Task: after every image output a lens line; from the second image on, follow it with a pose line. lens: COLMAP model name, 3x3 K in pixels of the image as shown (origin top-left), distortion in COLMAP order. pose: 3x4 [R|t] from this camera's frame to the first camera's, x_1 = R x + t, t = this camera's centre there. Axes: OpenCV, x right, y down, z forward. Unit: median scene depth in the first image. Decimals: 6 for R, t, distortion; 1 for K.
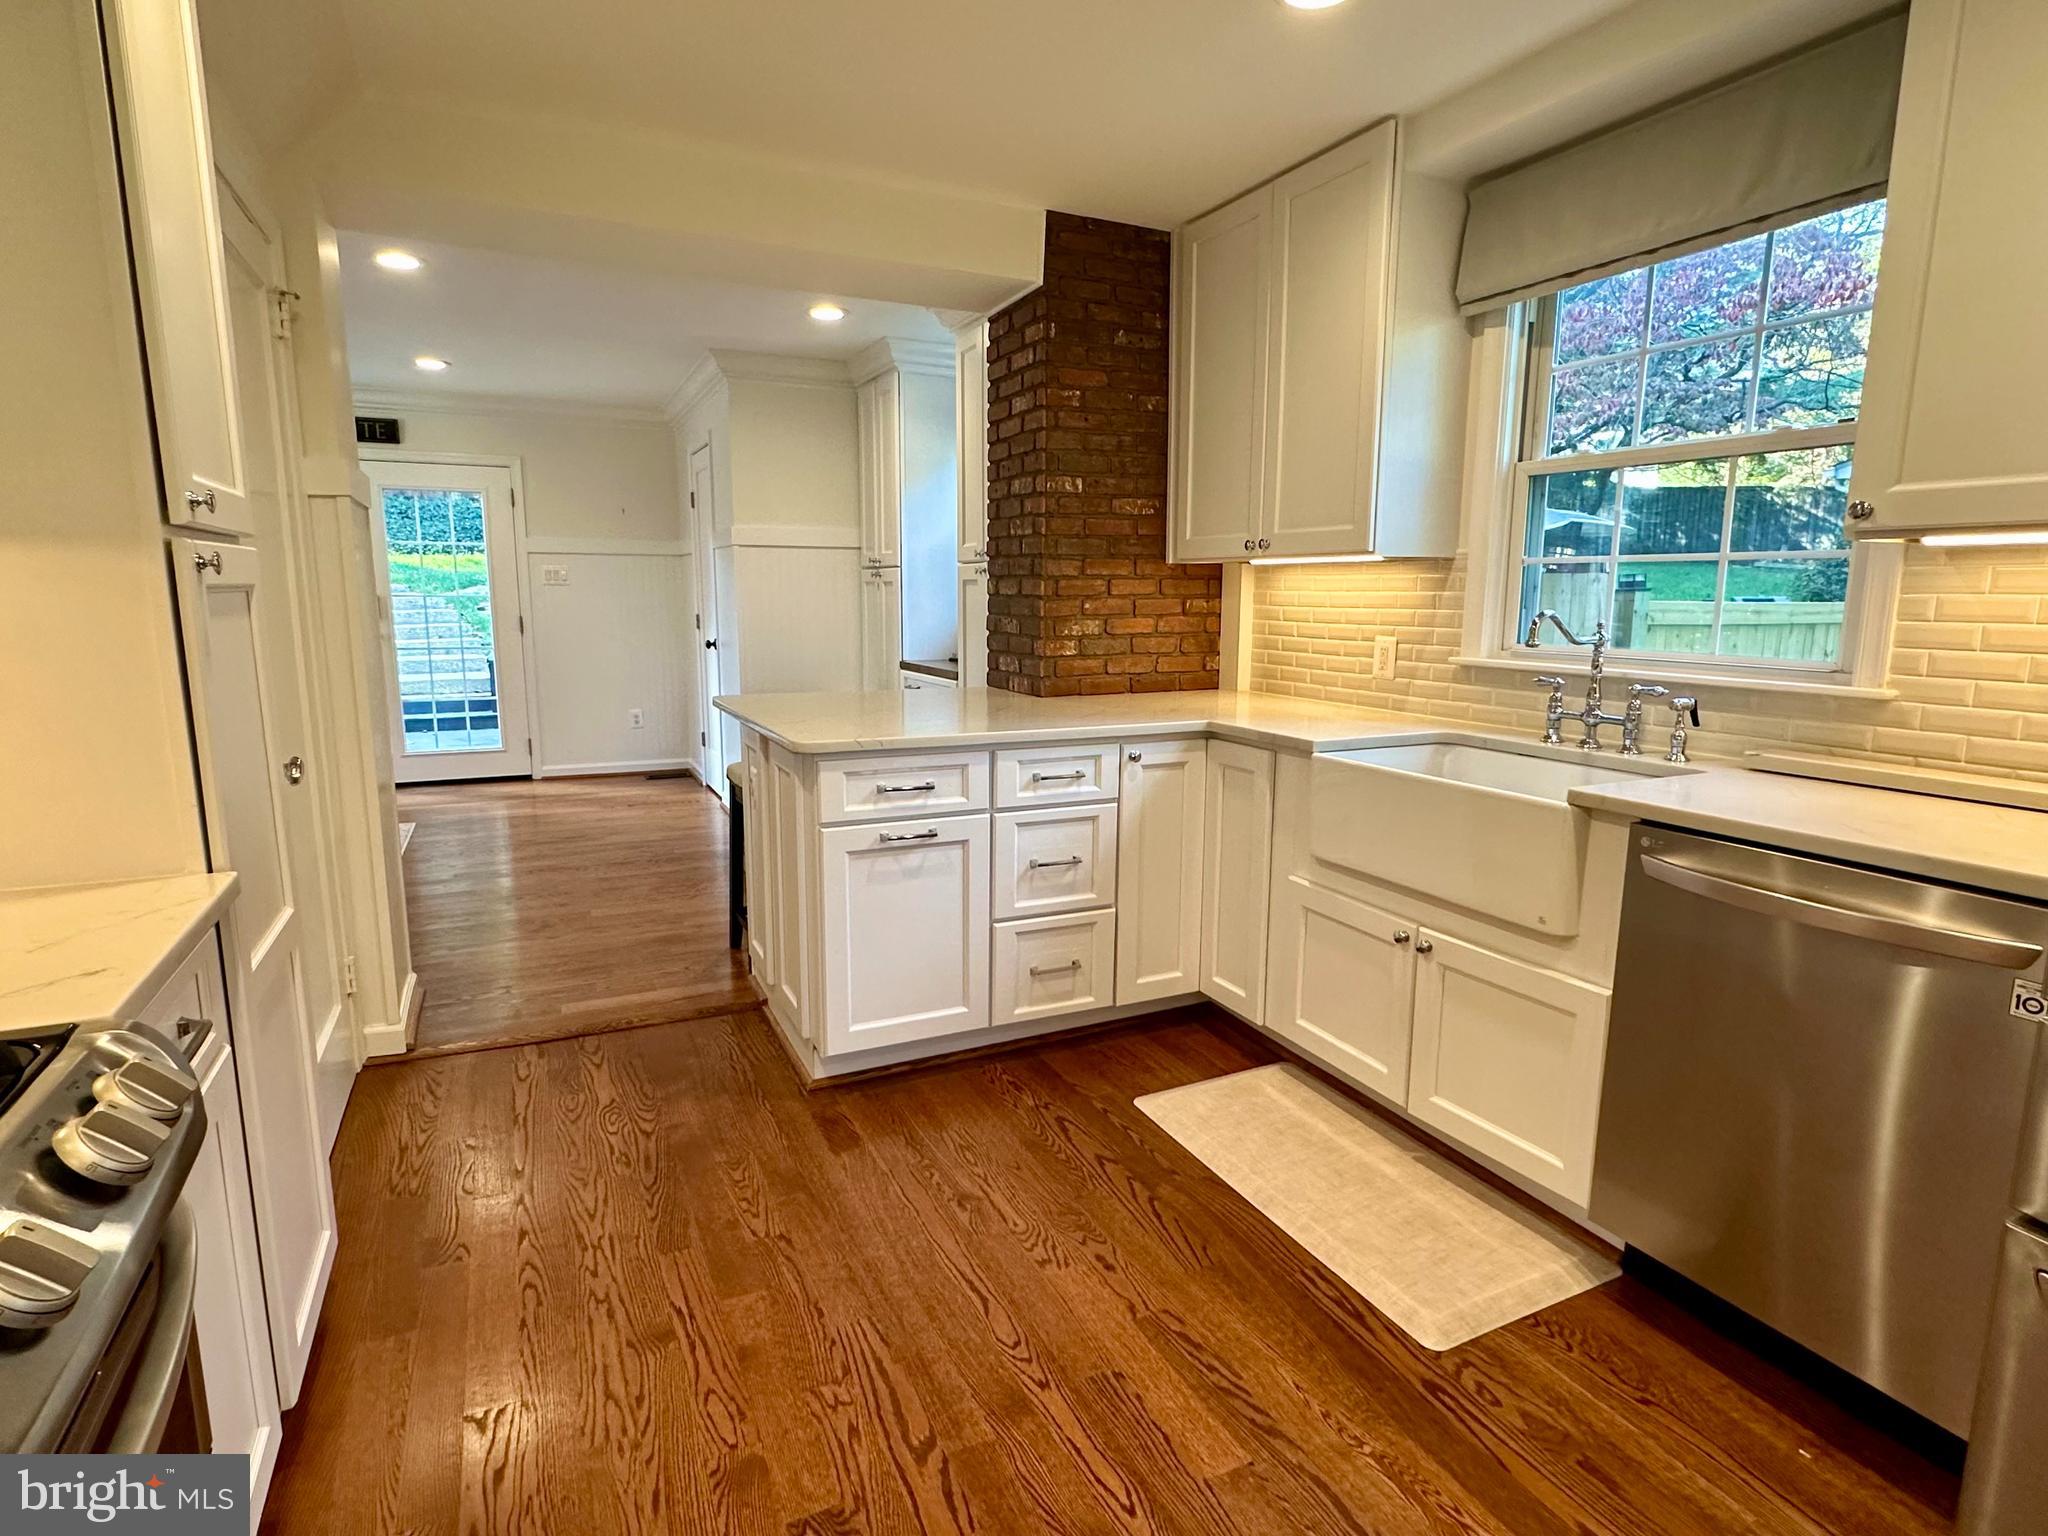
lens RADIAL K [[1066.2, 0, 1022.1], [0, 1066.2, 777.3], [0, 0, 1]] dist [-0.006756, -0.000537]
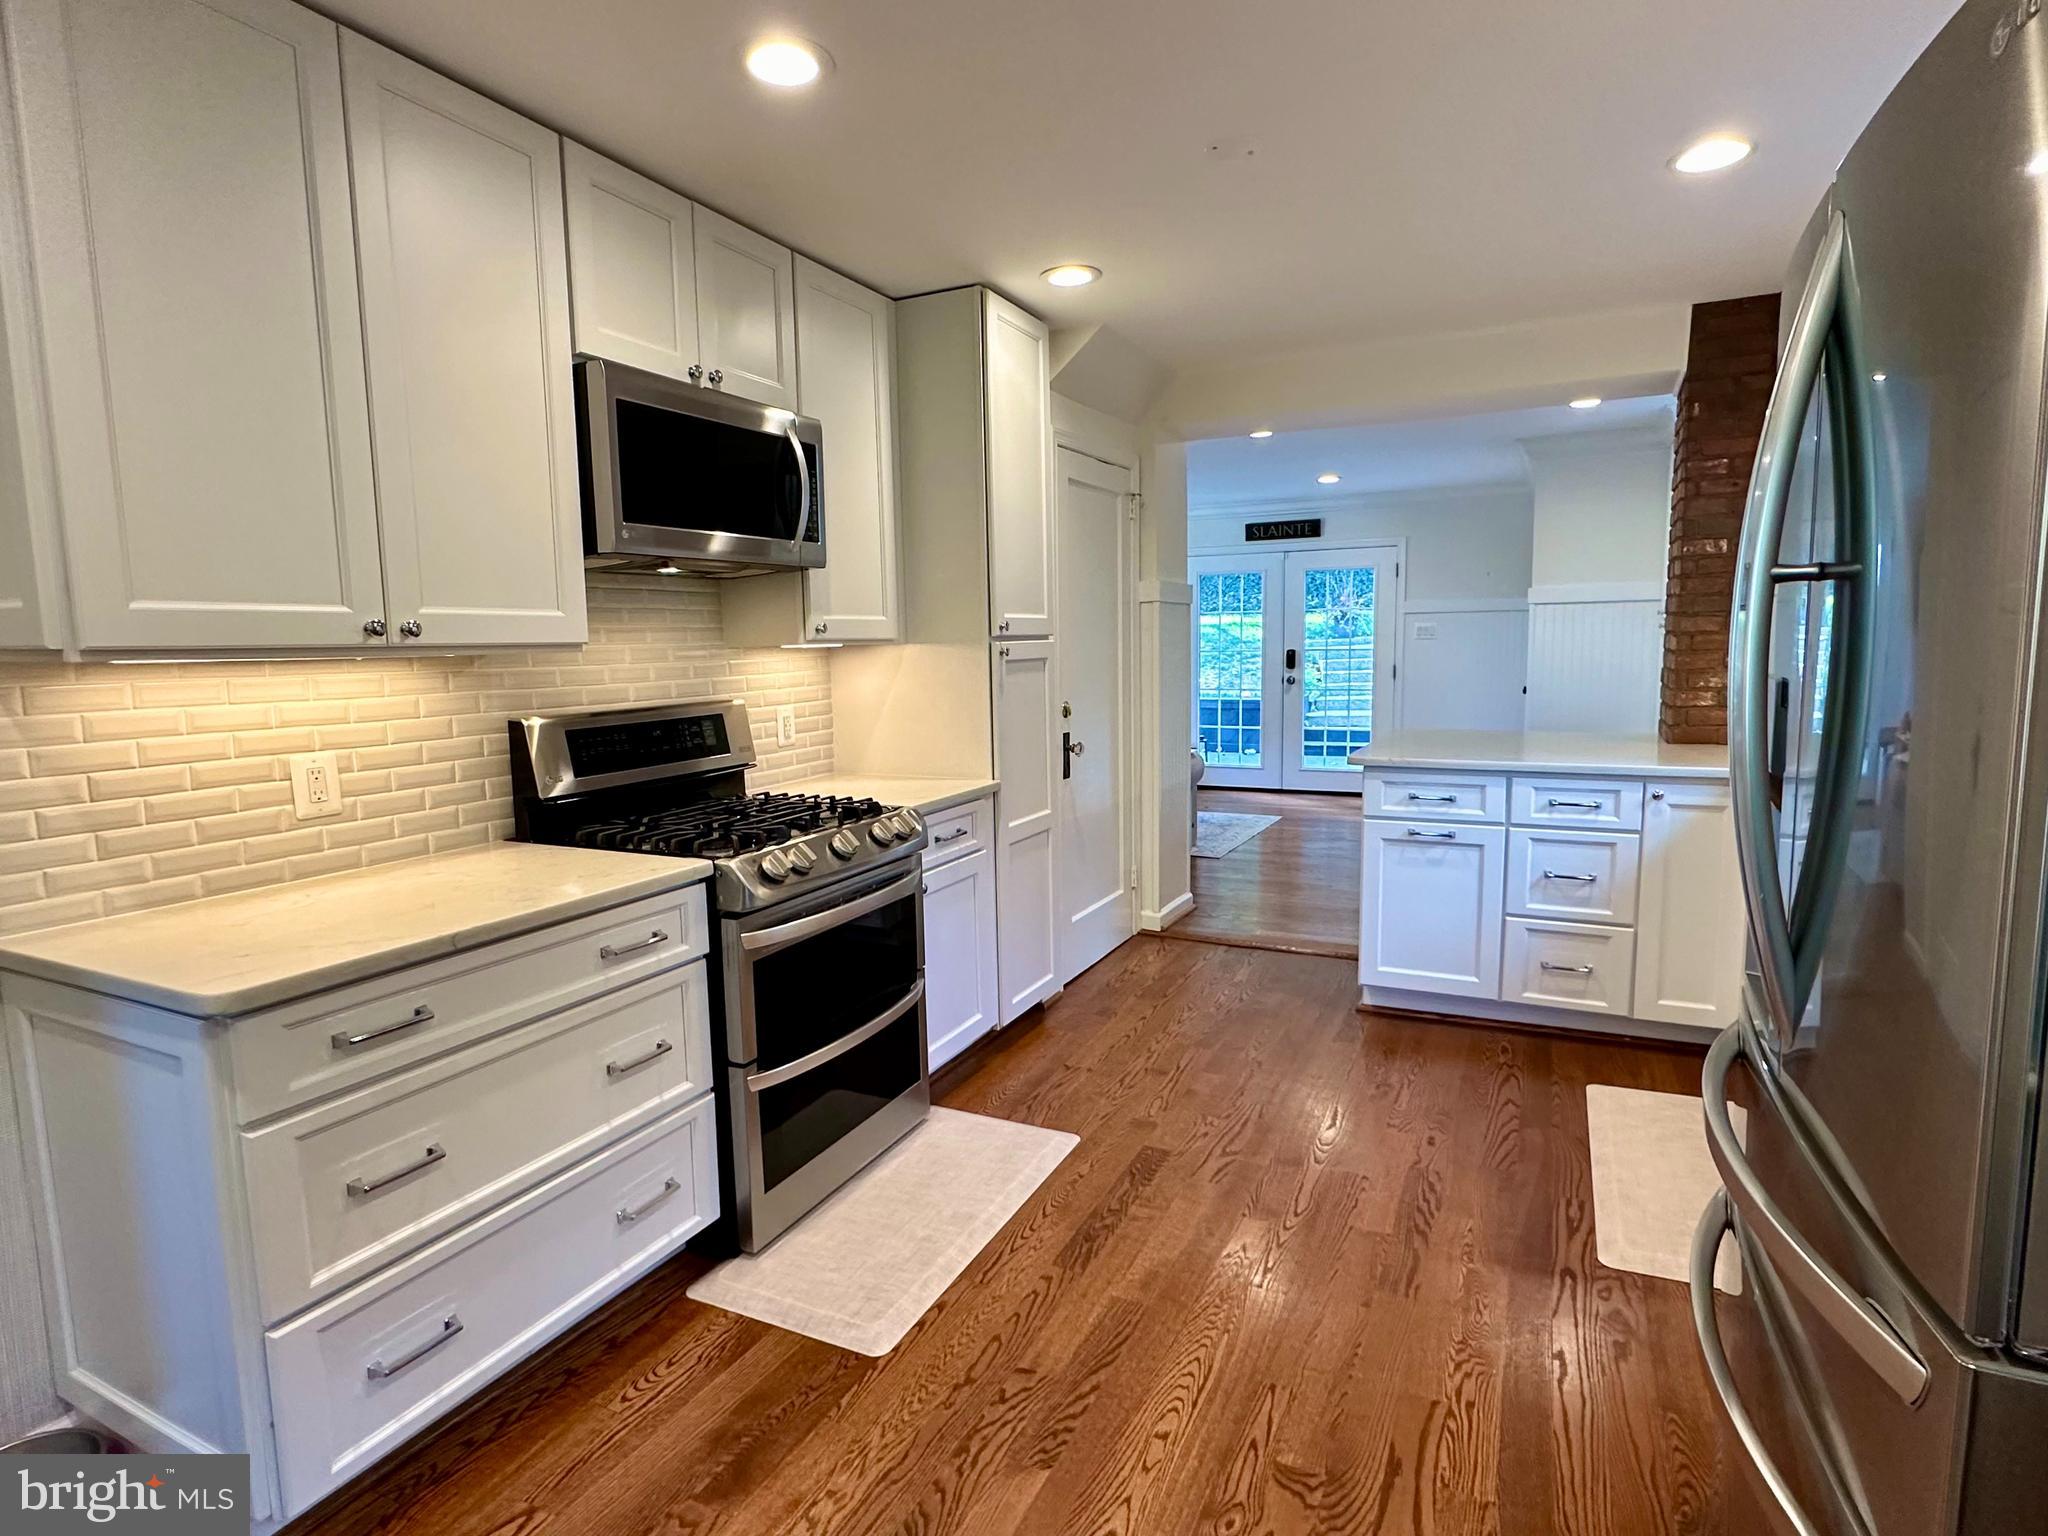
lens RADIAL K [[1066.2, 0, 1022.1], [0, 1066.2, 777.3], [0, 0, 1]] dist [-0.006756, -0.000537]
pose [[0.616823, 0.081076, -0.782915, 0.582315], [-0.112999, 0.993498, 0.013857, 0.022446], [0.778949, 0.079921, 0.621974, -0.224020]]
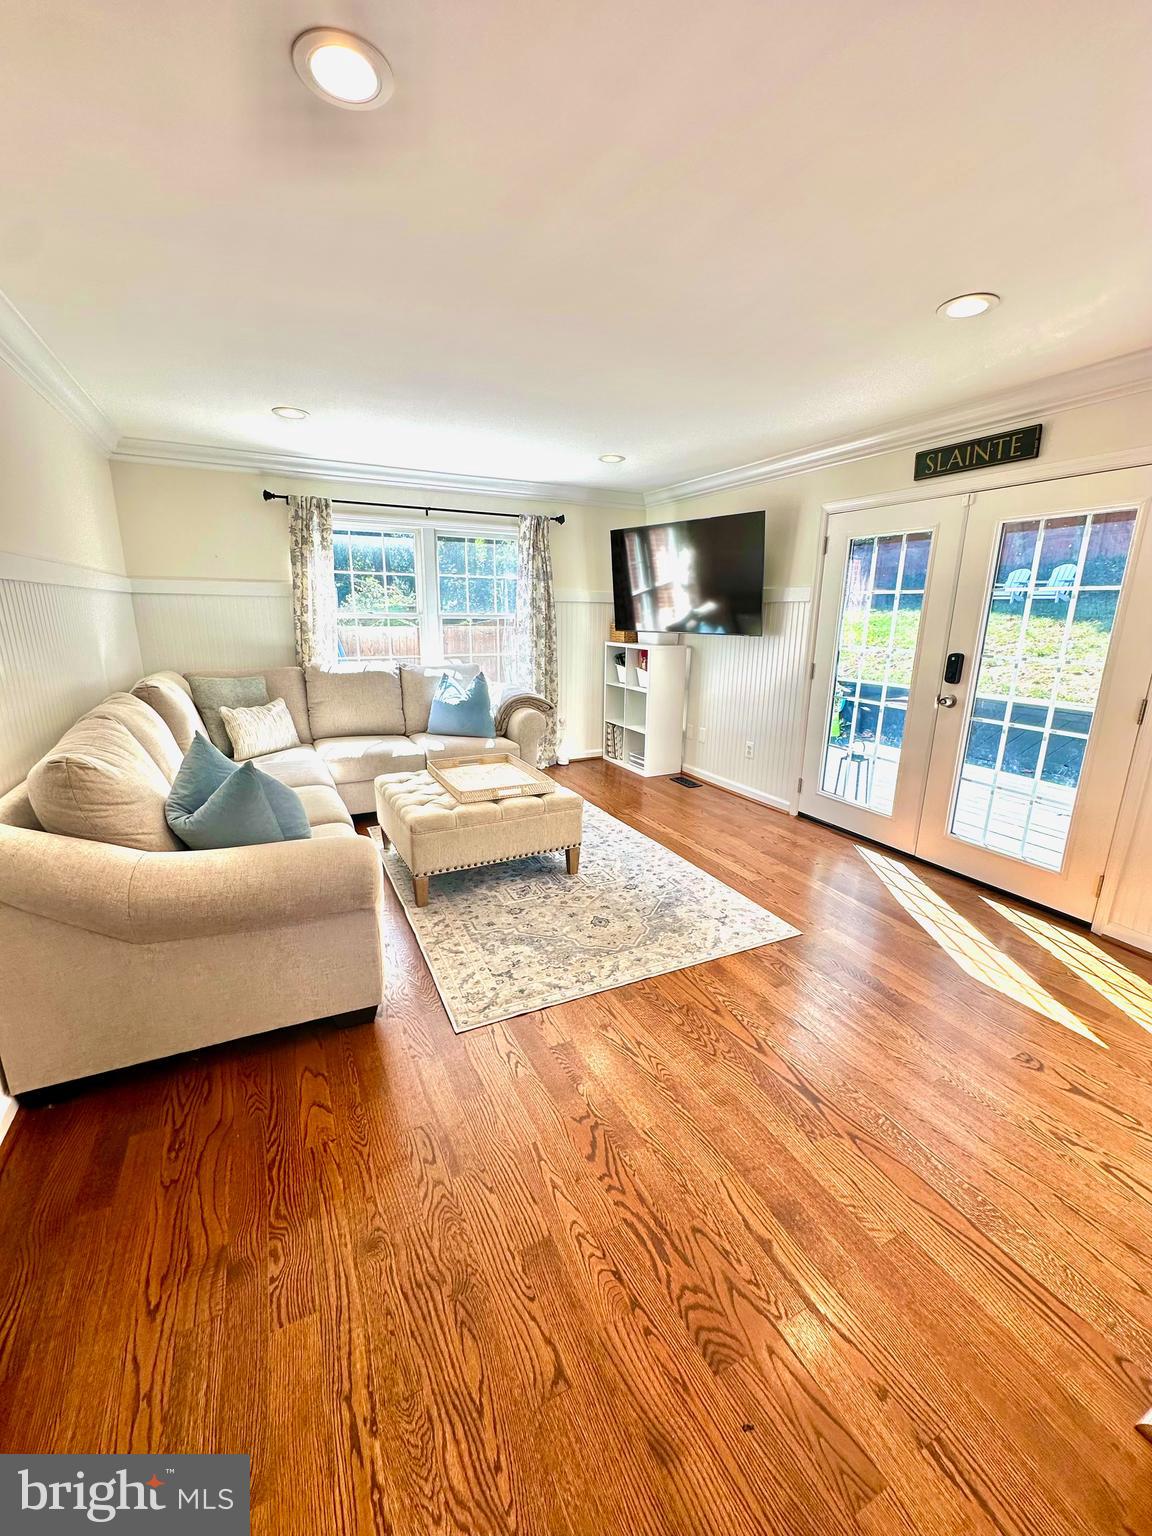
lens RADIAL K [[615.1, 0, 576.0], [0, 615.1, 768.0], [0, 0, 1]] dist [-0.003034, 0.000019]
pose [[0.008053, 0.244056, -0.969728, -0.216396], [-0.181773, 0.953960, 0.238578, -0.322467], [0.983307, 0.174349, 0.052045, 1.517304]]
